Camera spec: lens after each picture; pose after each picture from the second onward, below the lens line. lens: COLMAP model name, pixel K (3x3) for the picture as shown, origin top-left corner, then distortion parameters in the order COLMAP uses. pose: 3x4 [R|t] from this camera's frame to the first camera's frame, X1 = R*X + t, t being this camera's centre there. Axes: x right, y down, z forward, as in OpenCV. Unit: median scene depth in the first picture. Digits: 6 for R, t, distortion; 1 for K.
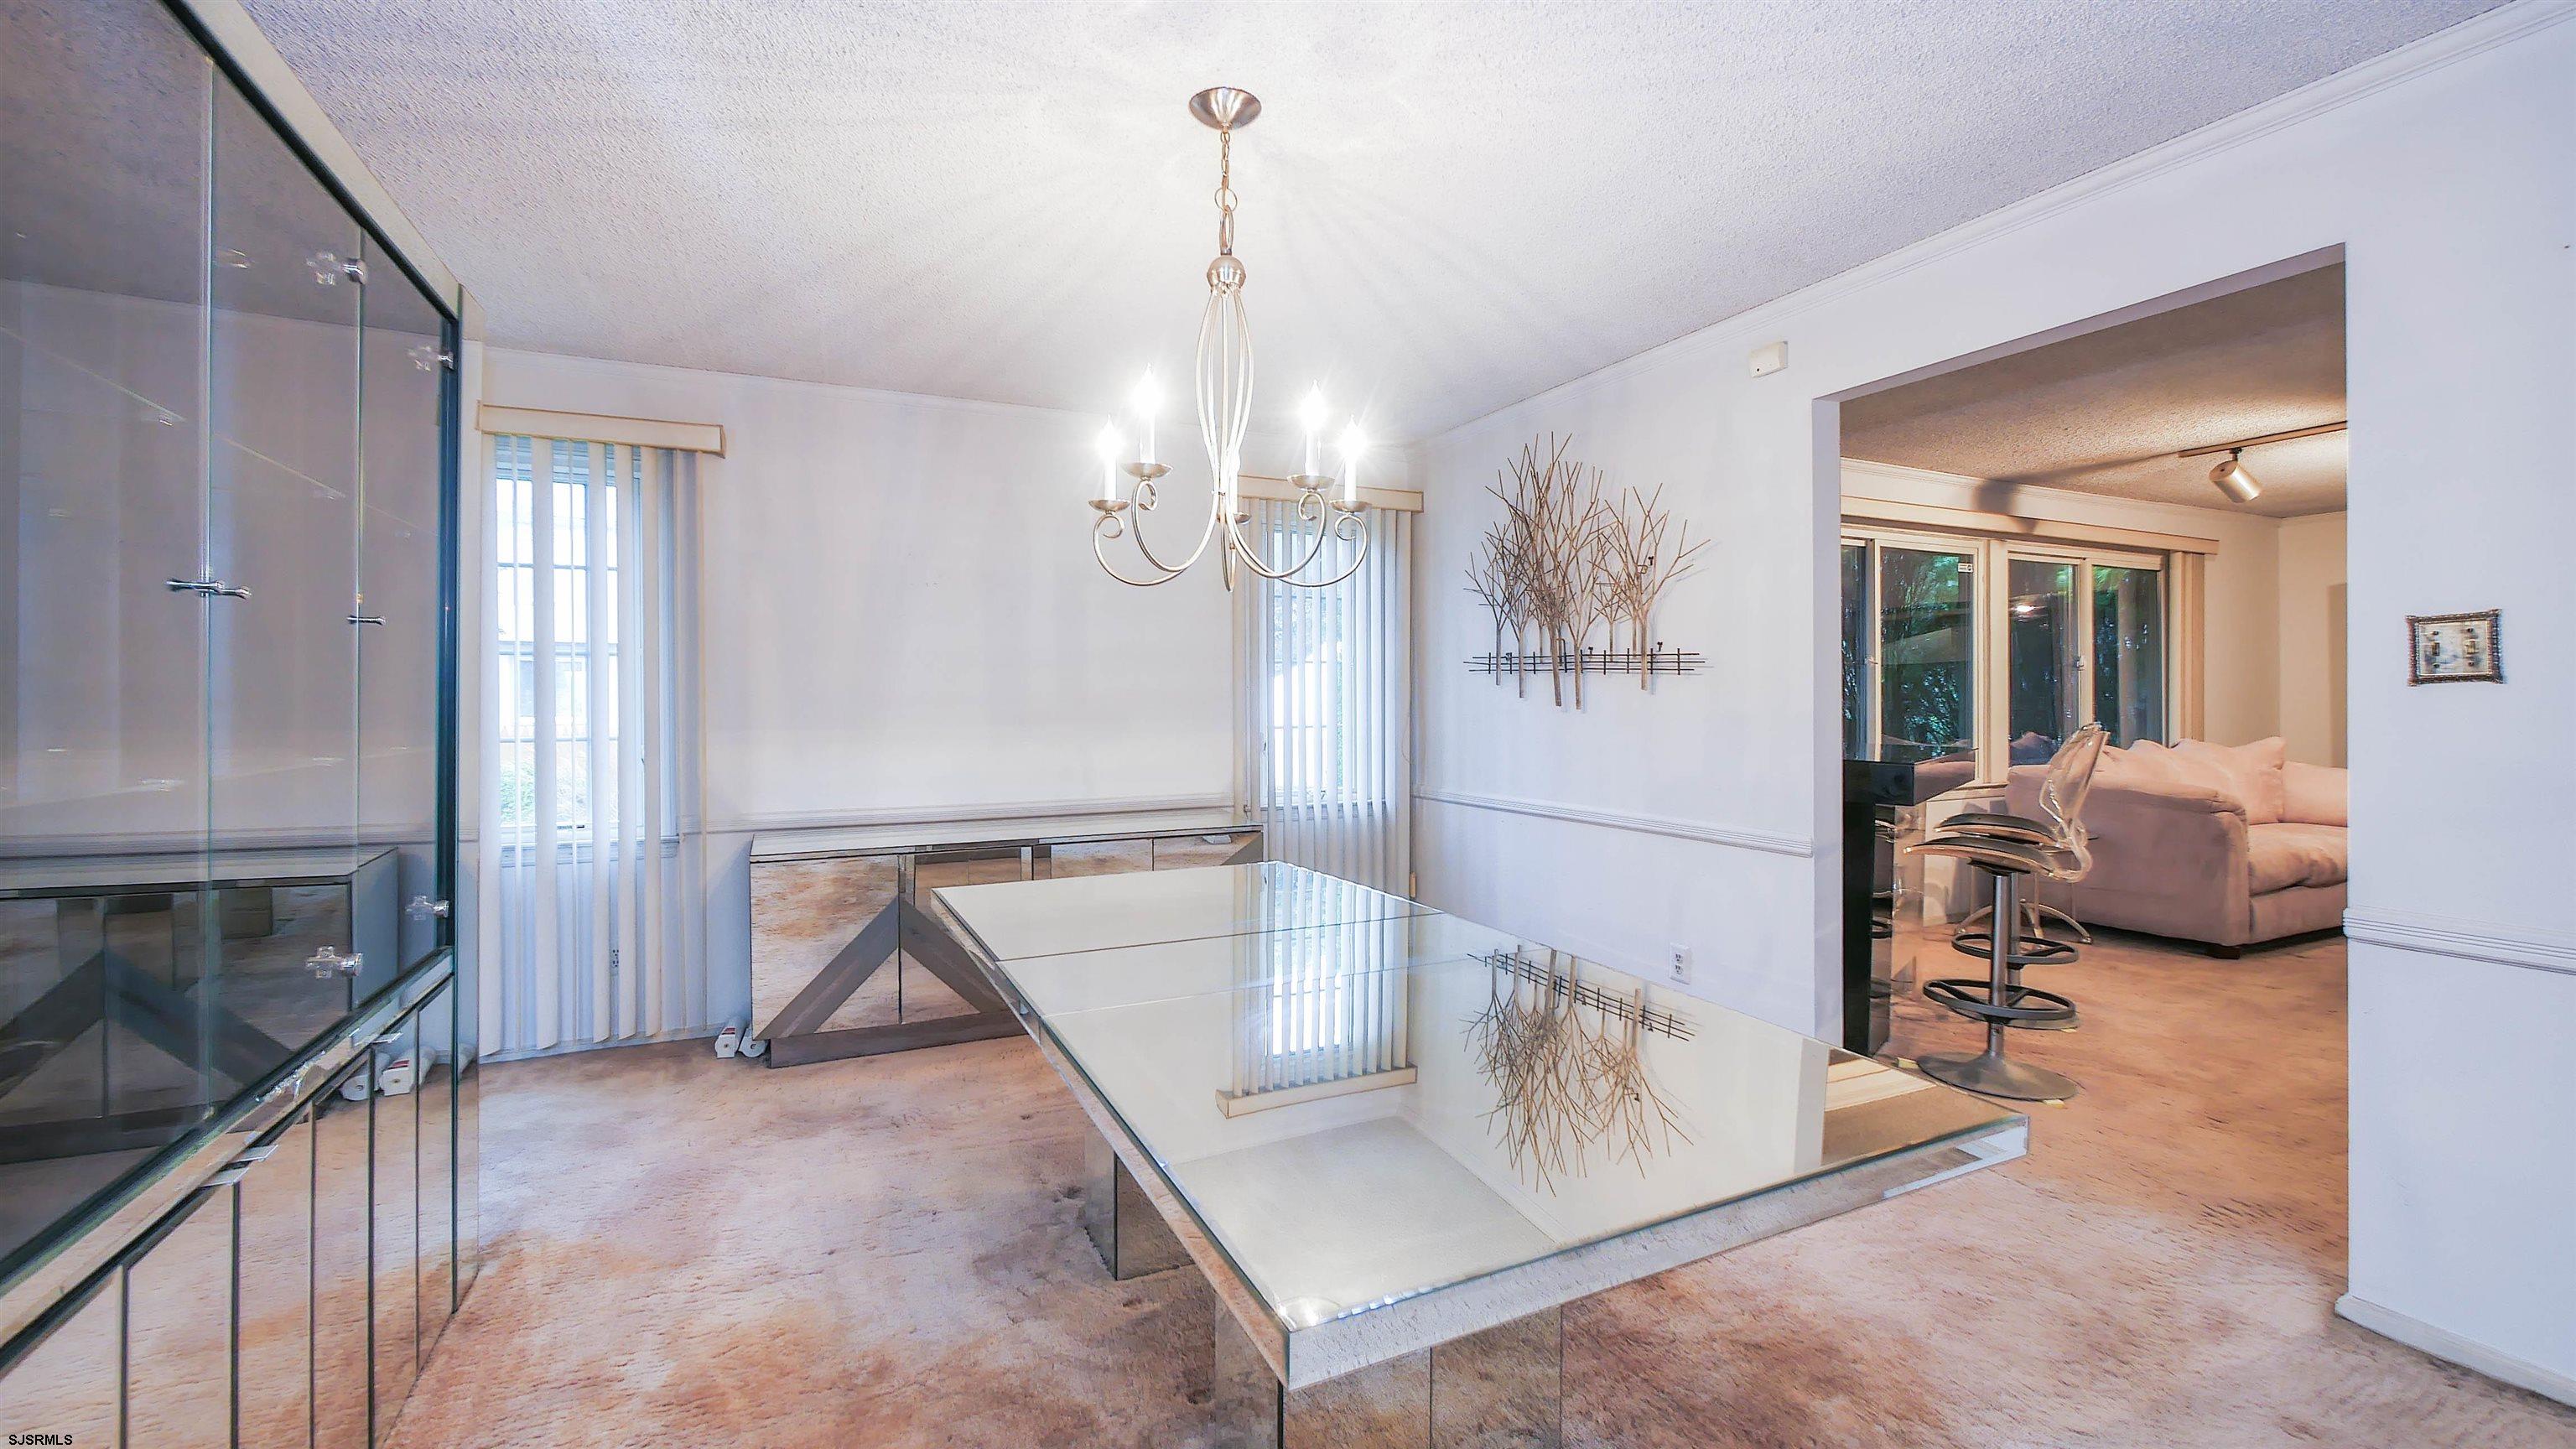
lens RADIAL K [[1053.6, 0, 1286.2], [0, 1053.6, 712.8], [0, 0, 1]] dist [-0.006078, 0.001651]
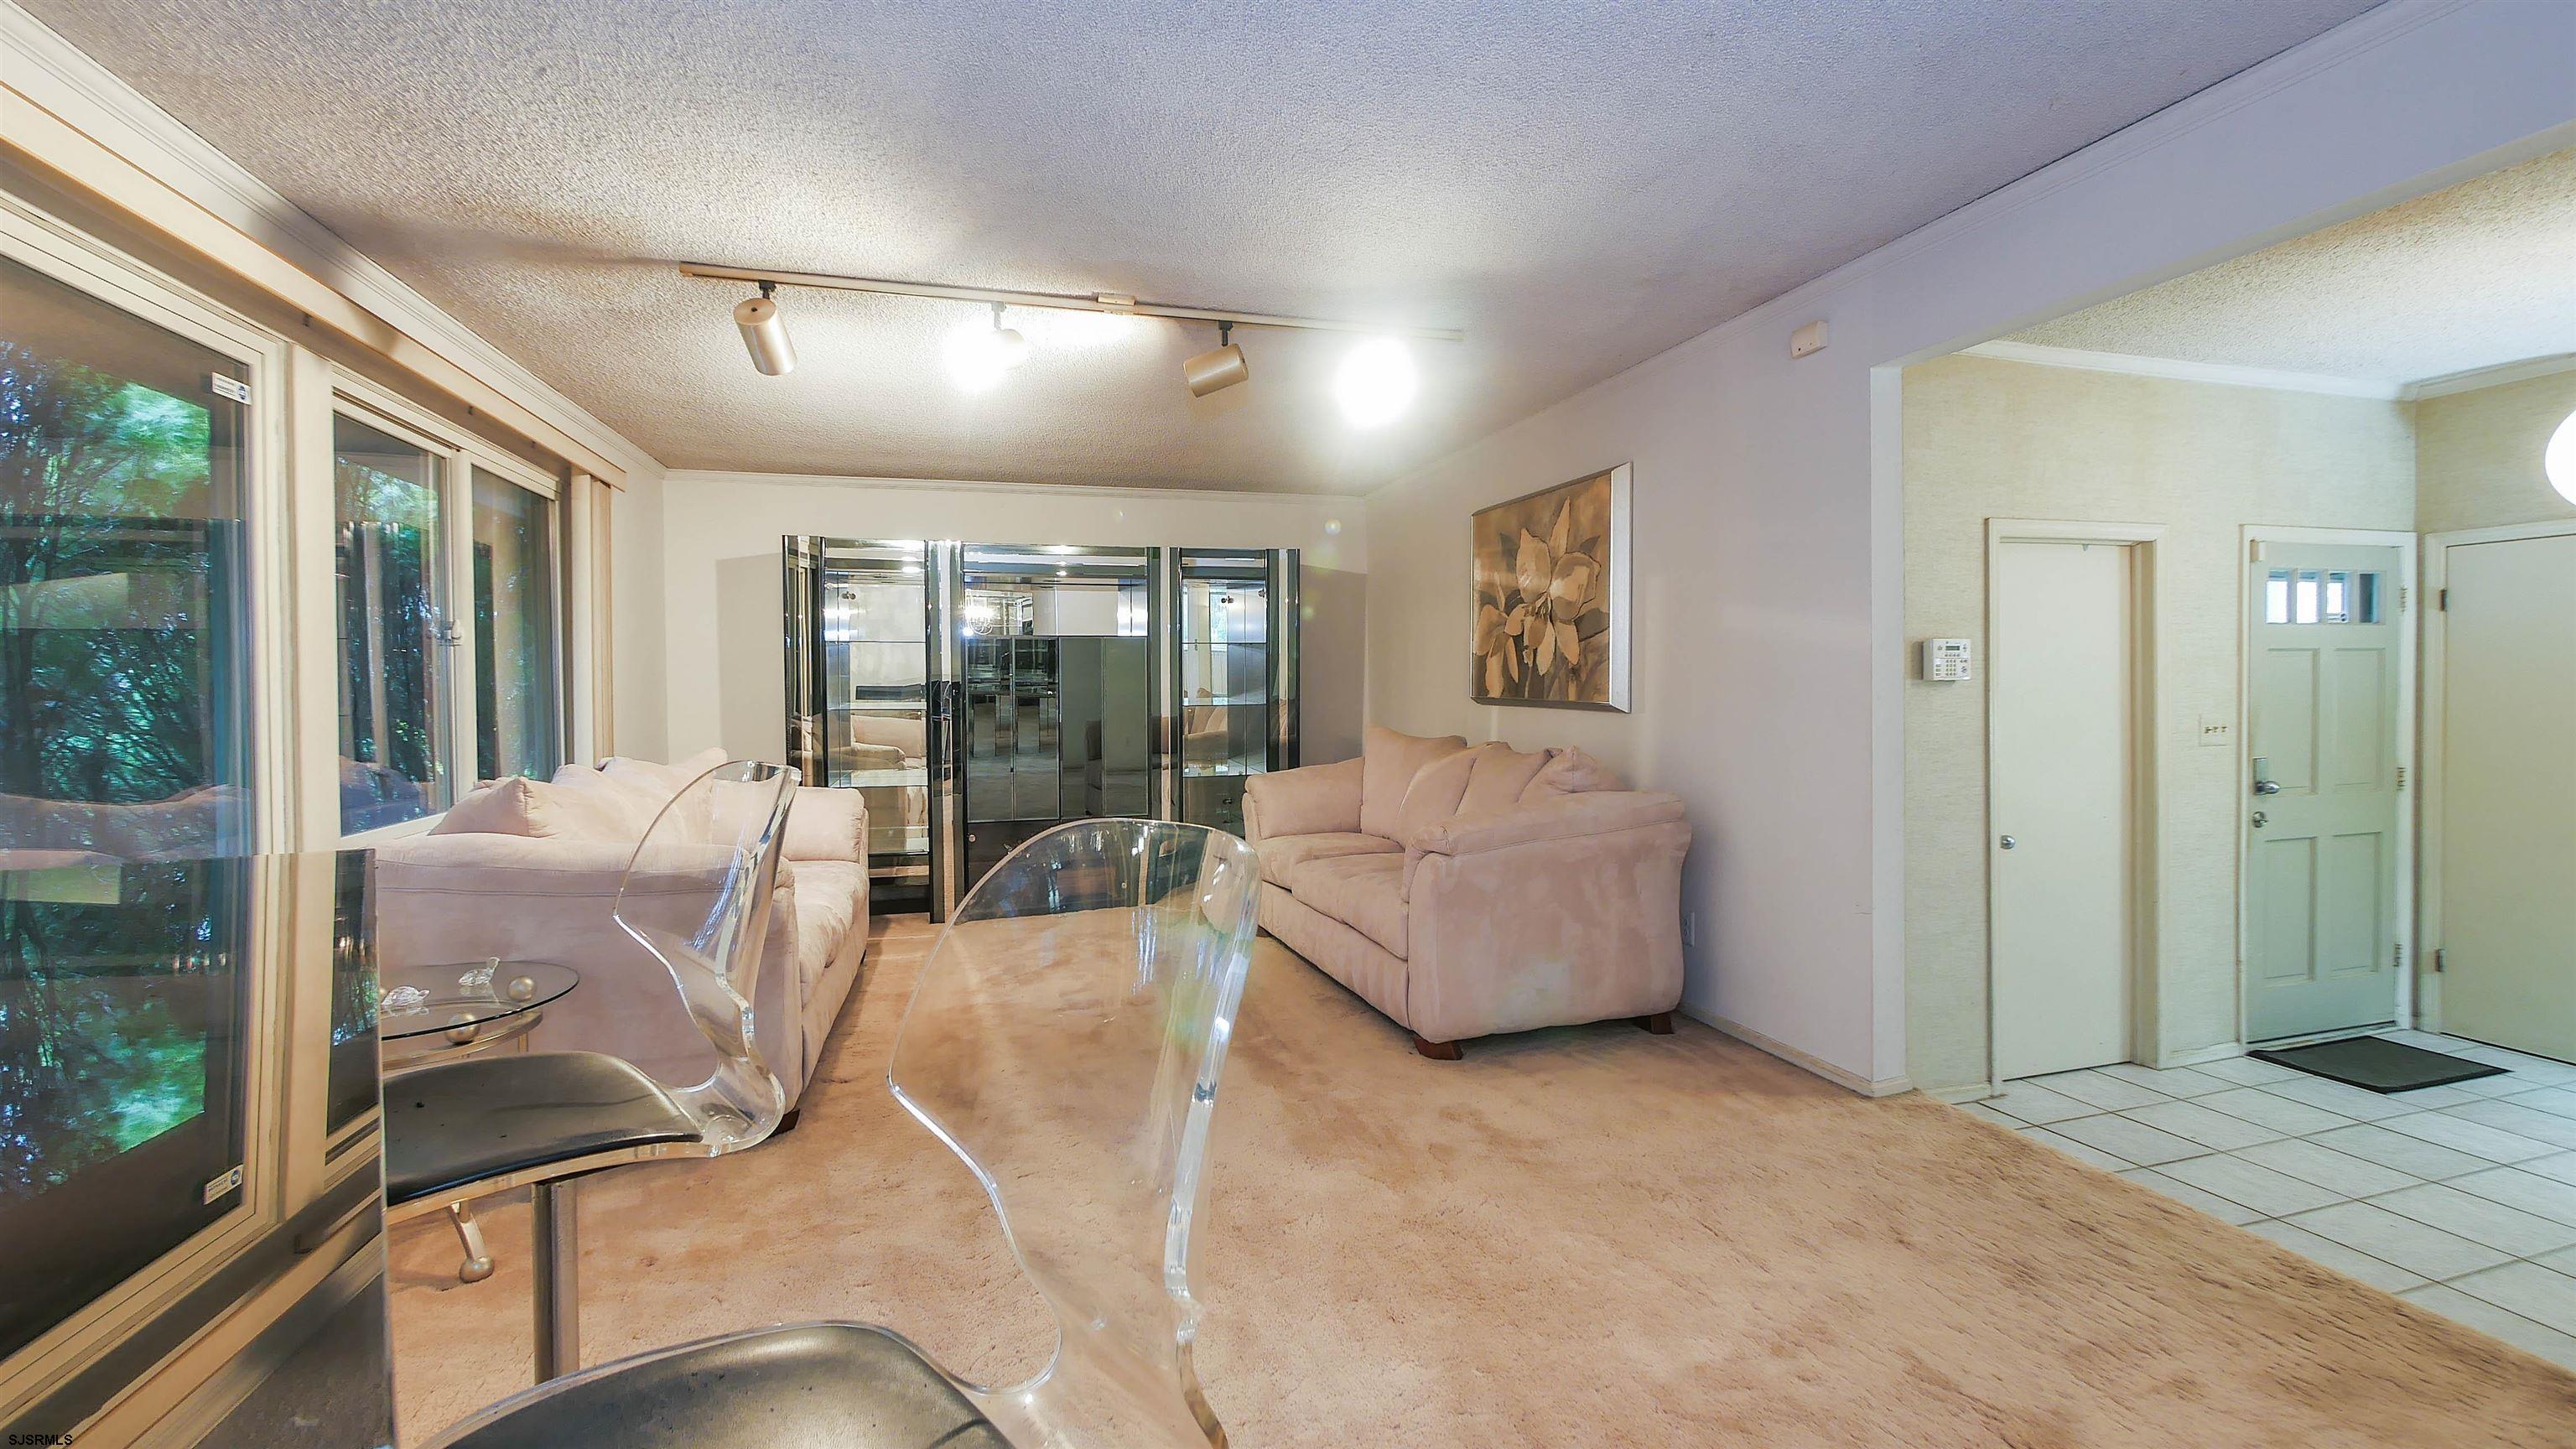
lens RADIAL K [[1053.6, 0, 1284.7], [0, 1053.6, 713.3], [0, 0, 1]] dist [-0.006078, 0.001651]
pose [[0.156568, -0.020127, 0.987462, 0.290818], [0.019873, 0.999654, 0.017225, -0.005701], [-0.987467, 0.016927, 0.156914, 0.514739]]
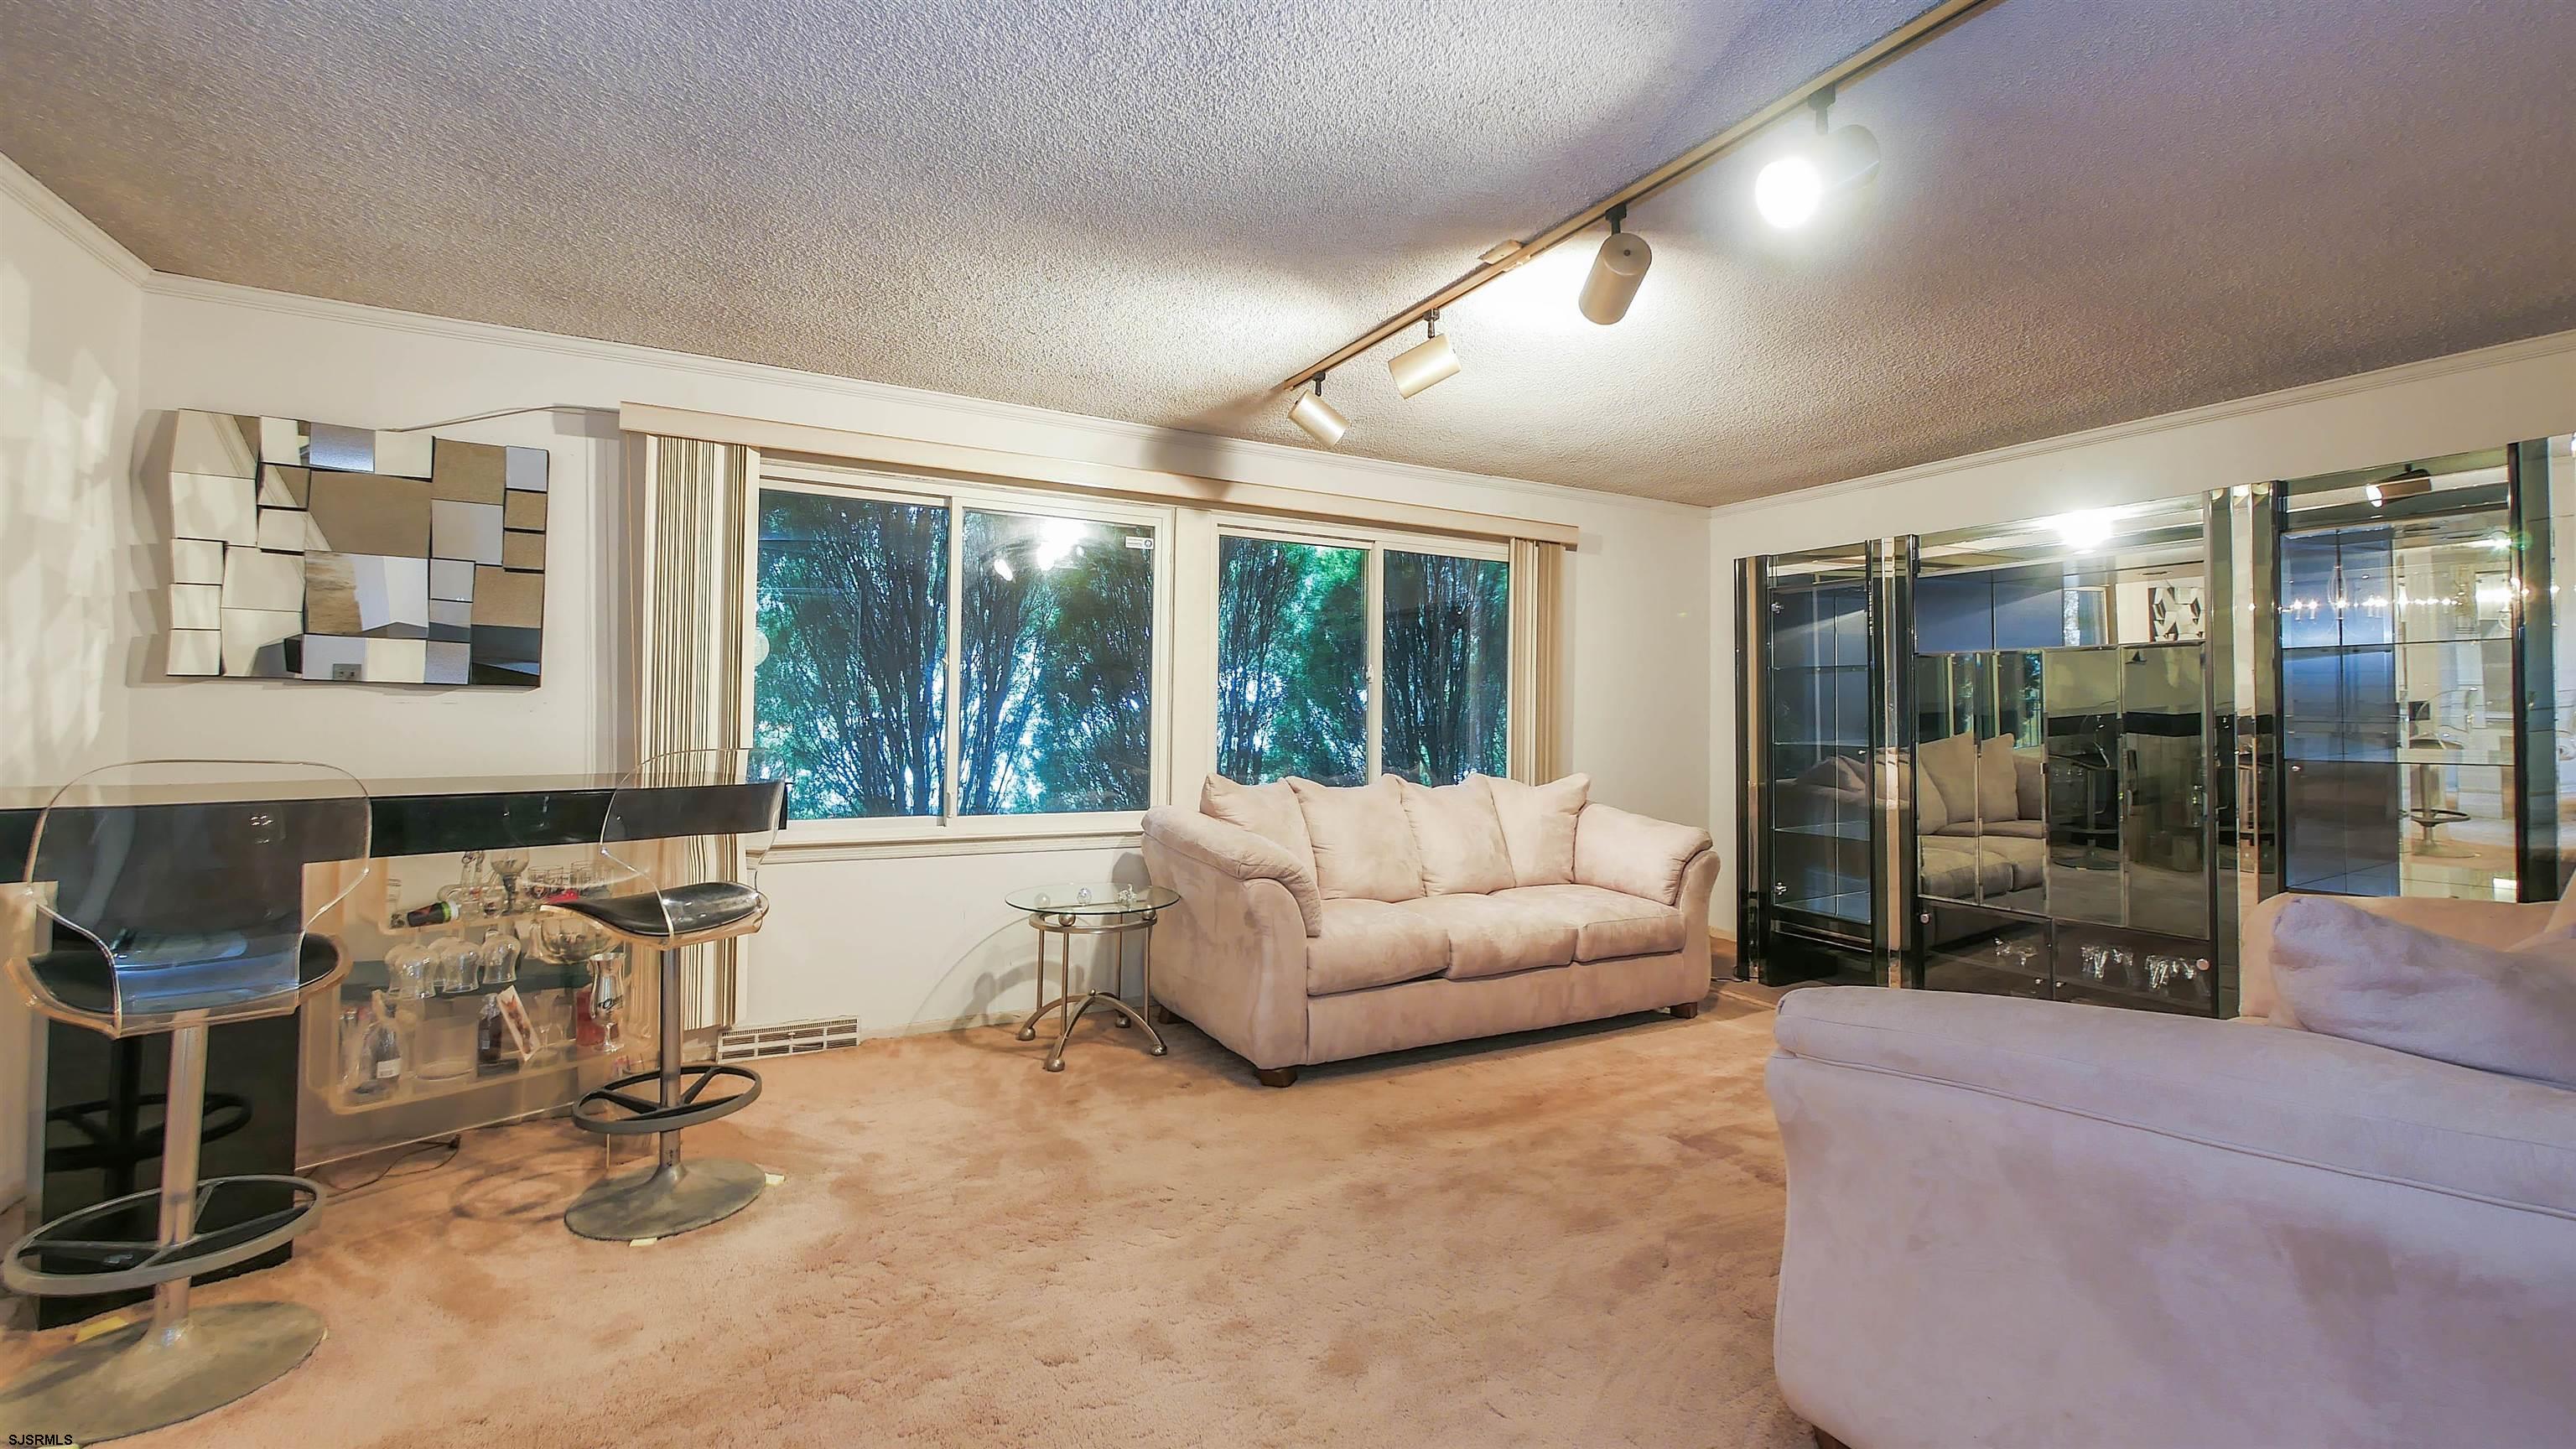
lens RADIAL K [[1053.6, 0, 1274.6], [0, 1053.6, 710.8], [0, 0, 1]] dist [-0.006078, 0.001651]
pose [[0.998792, 0.021010, 0.044415, 0.711948], [-0.020016, 0.999542, -0.022704, -0.001323], [-0.044872, 0.021788, 0.998755, 0.237087]]
